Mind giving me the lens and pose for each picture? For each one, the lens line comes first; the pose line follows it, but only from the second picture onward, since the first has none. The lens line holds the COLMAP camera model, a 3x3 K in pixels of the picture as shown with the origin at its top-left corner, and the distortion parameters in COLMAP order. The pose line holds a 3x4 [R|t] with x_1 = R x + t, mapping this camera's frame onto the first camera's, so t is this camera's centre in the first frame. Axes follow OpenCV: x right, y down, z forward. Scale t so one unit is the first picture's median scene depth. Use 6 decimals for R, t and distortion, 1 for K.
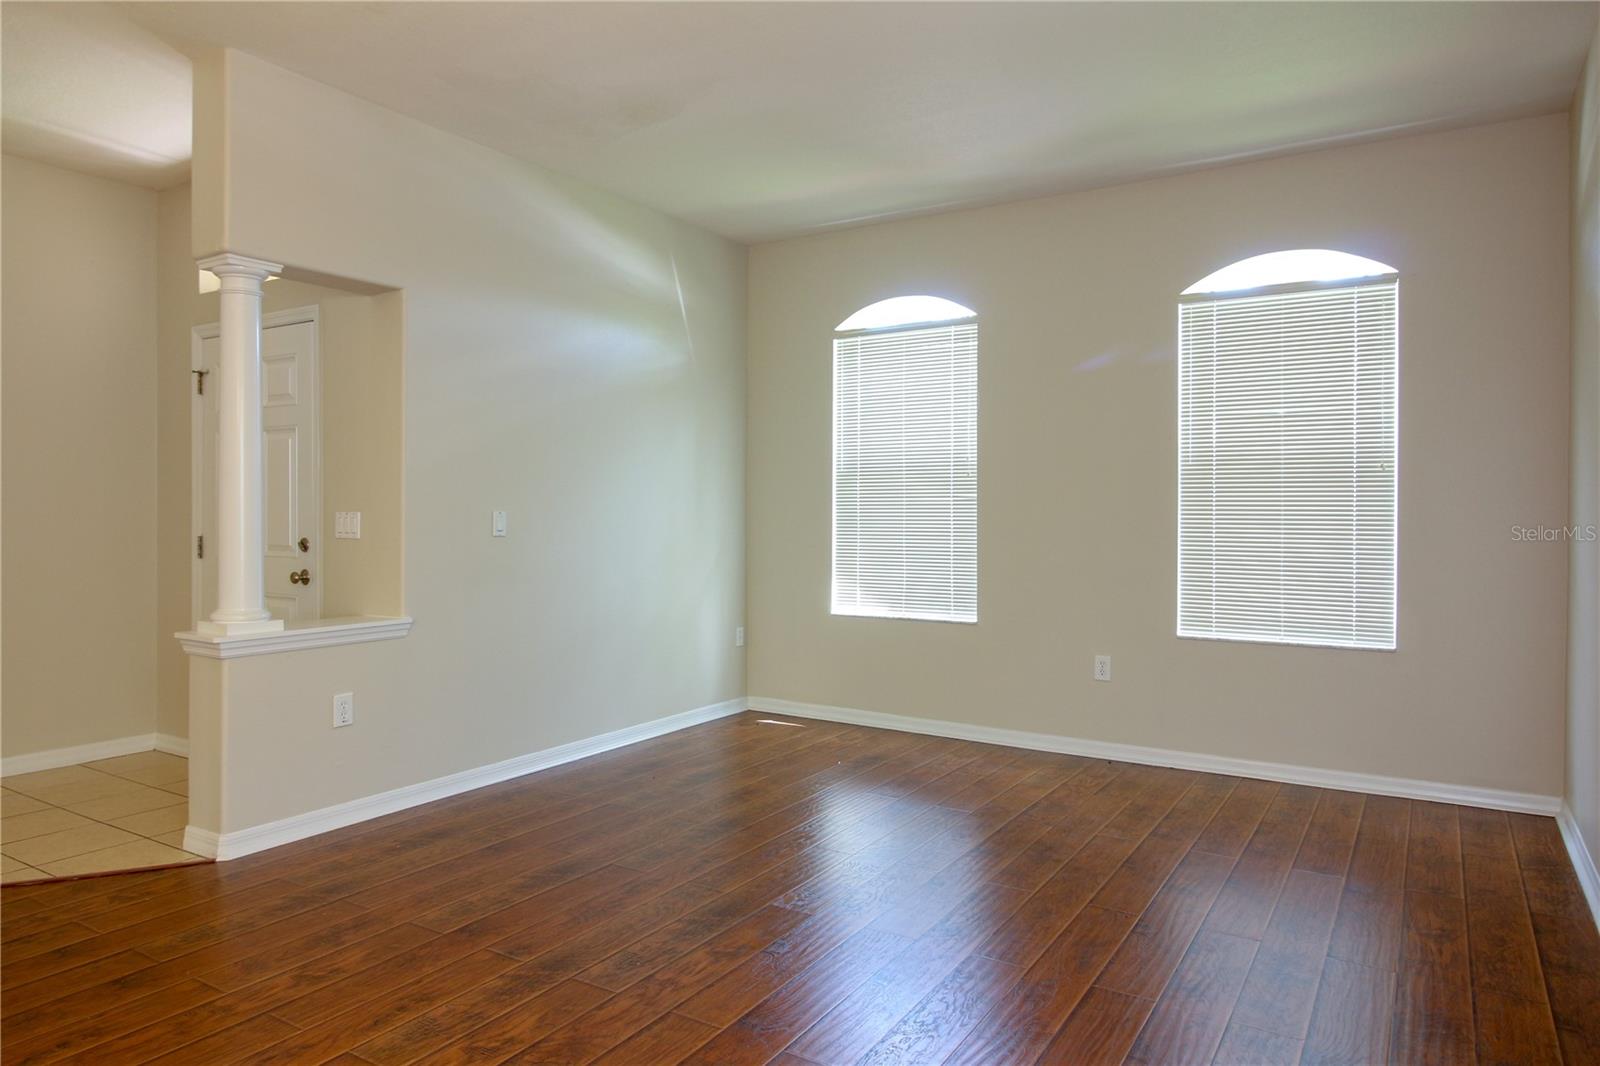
lens RADIAL K [[1016.8, 0, 799.1], [0, 1016.8, 521.9], [0, 0, 1]] dist [0.001505, 0.000415]
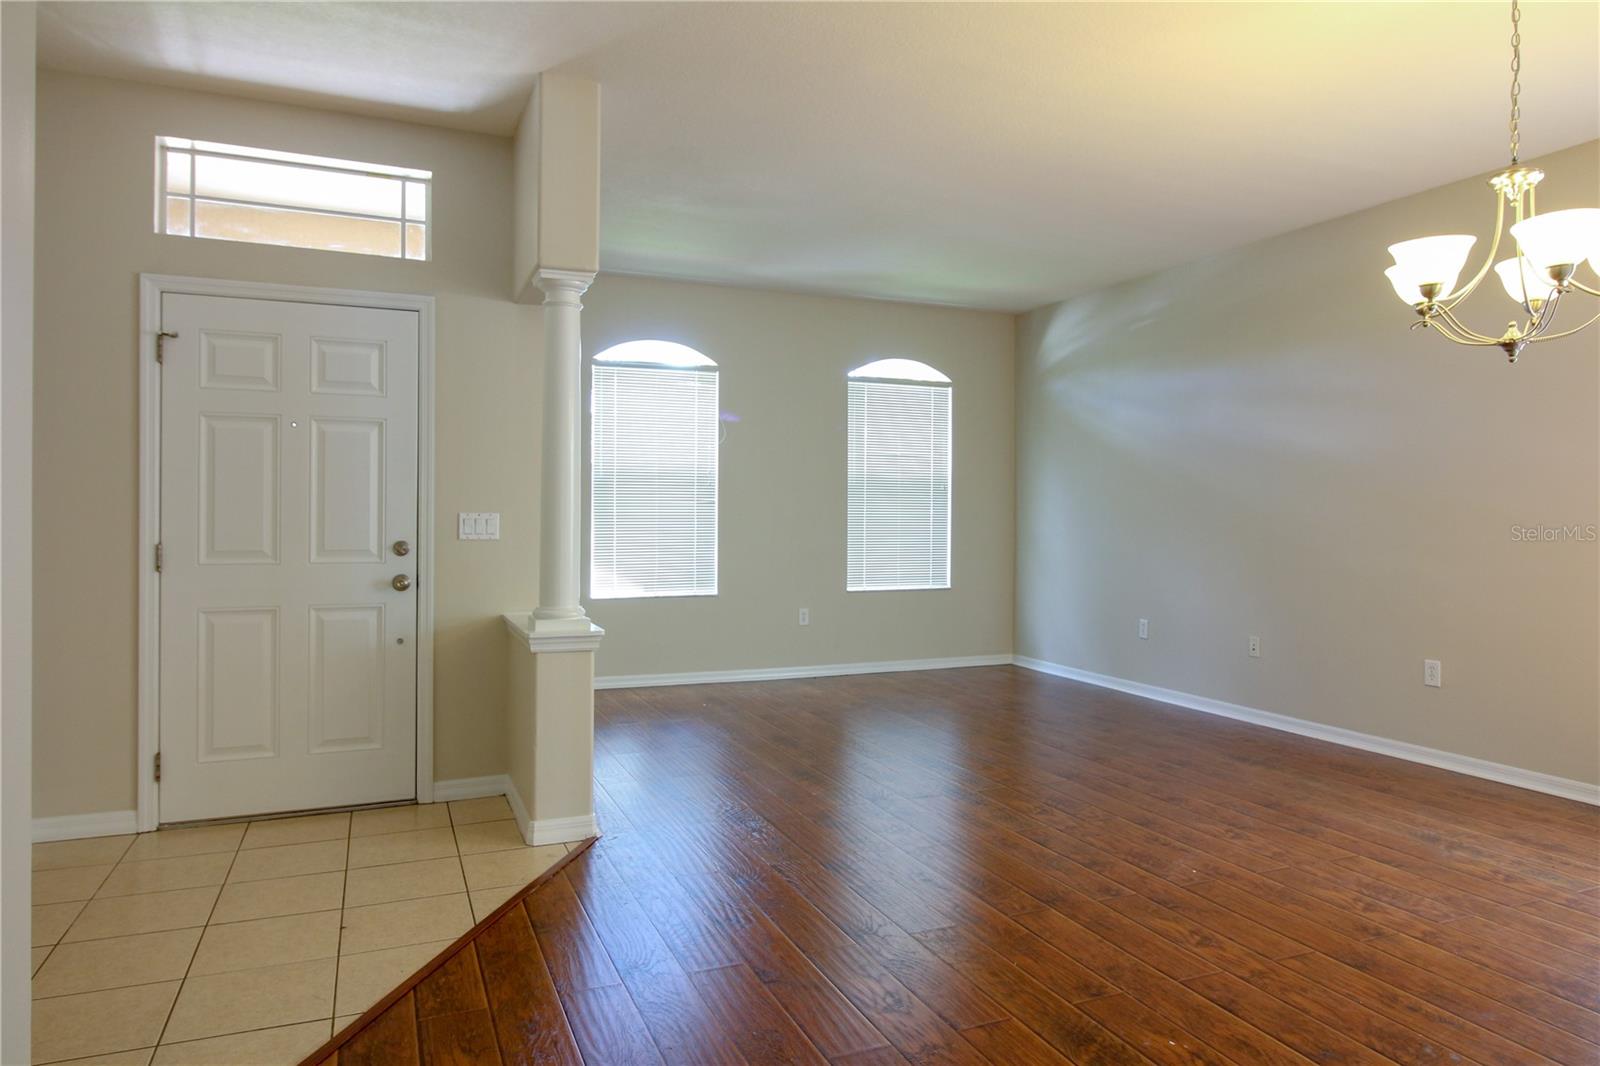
lens RADIAL K [[1016.8, 0, 799.4], [0, 1016.8, 530.3], [0, 0, 1]] dist [0.001505, 0.000415]
pose [[0.579195, -0.014147, 0.815066, -0.997400], [0.004750, 0.999891, 0.013979, -0.004939], [-0.815175, -0.004225, 0.579199, 0.154133]]
